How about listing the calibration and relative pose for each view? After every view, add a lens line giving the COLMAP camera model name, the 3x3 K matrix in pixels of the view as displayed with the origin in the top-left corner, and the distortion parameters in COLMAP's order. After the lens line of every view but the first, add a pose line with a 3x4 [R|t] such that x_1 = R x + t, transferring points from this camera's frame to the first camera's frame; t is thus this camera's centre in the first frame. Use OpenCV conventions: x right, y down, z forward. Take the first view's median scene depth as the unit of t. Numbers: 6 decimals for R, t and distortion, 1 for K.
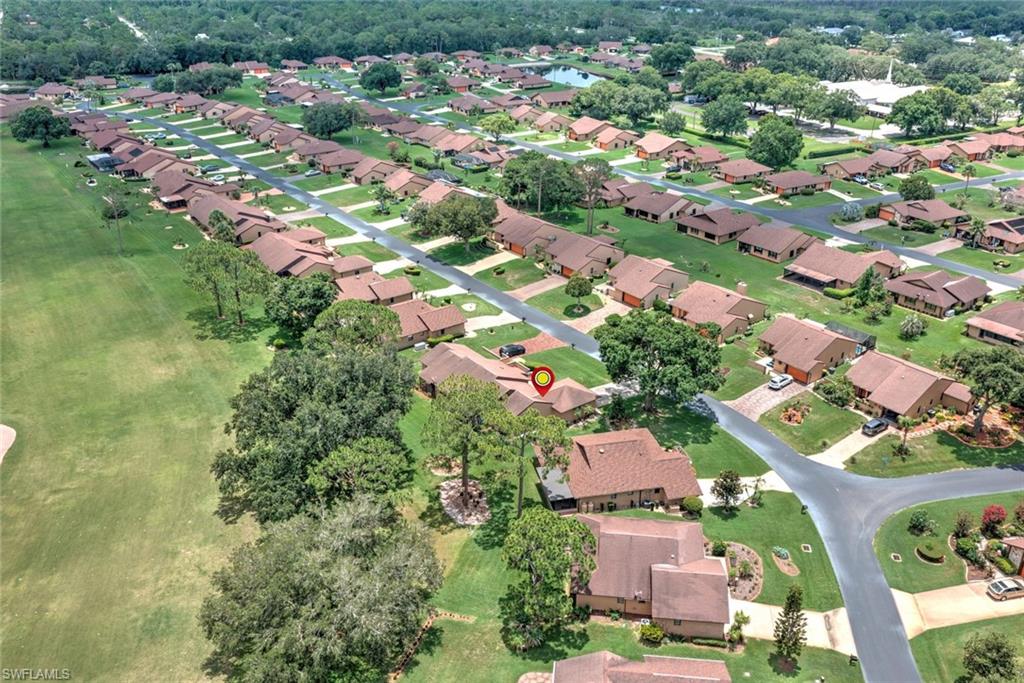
lens RADIAL K [[817.8, 0, 512.0], [0, 817.8, 341.5], [0, 0, 1]] dist [0.028705, -0.041691]
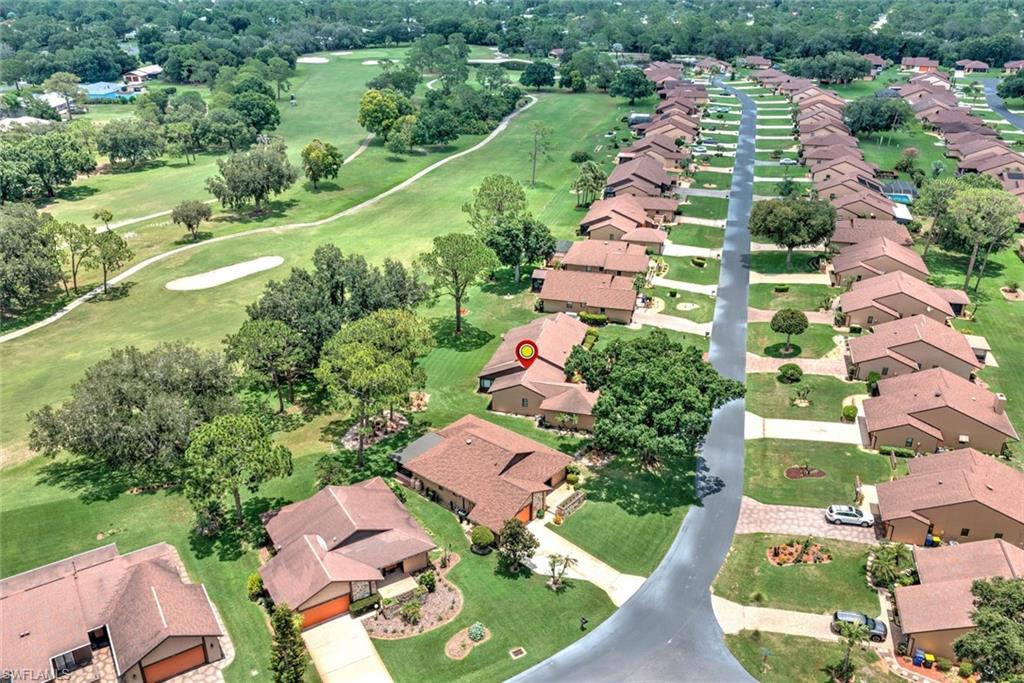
lens RADIAL K [[817.8, 0, 512.0], [0, 817.8, 341.5], [0, 0, 1]] dist [0.028705, -0.041691]
pose [[0.628673, 0.335047, -0.701794, 0.636316], [-0.335707, 0.930939, 0.143715, -0.097182], [0.701478, 0.145248, 0.697733, 0.347380]]
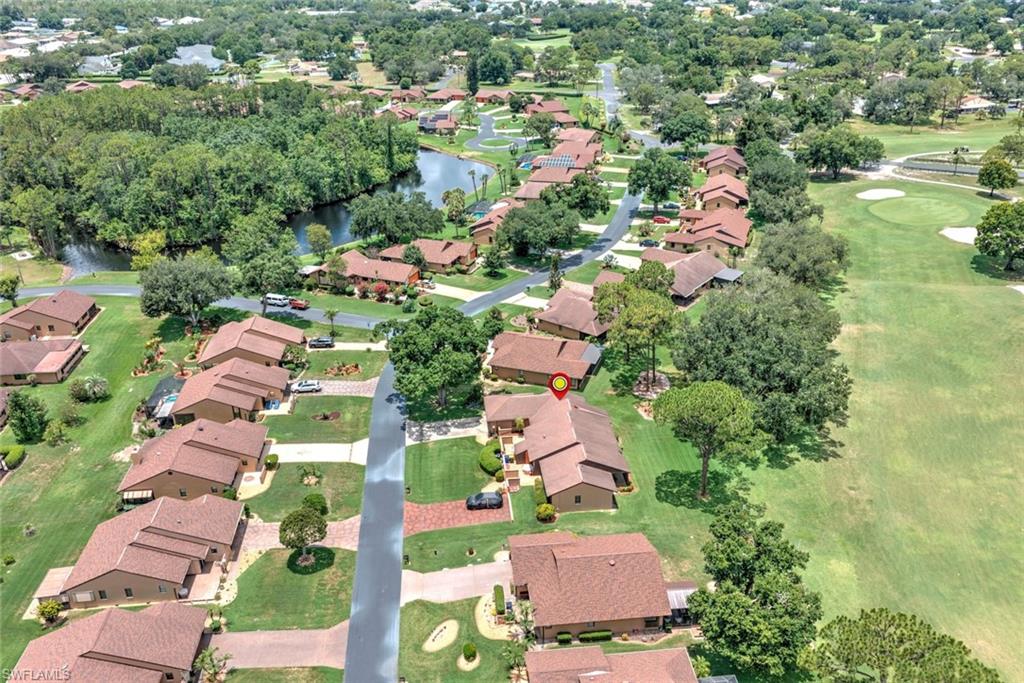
lens RADIAL K [[817.8, 0, 512.0], [0, 817.8, 341.5], [0, 0, 1]] dist [0.028705, -0.041691]
pose [[-0.864184, -0.217076, 0.453943, -0.385379], [0.219973, 0.648395, 0.728832, -0.751412], [-0.452546, 0.729700, -0.512582, 1.504832]]
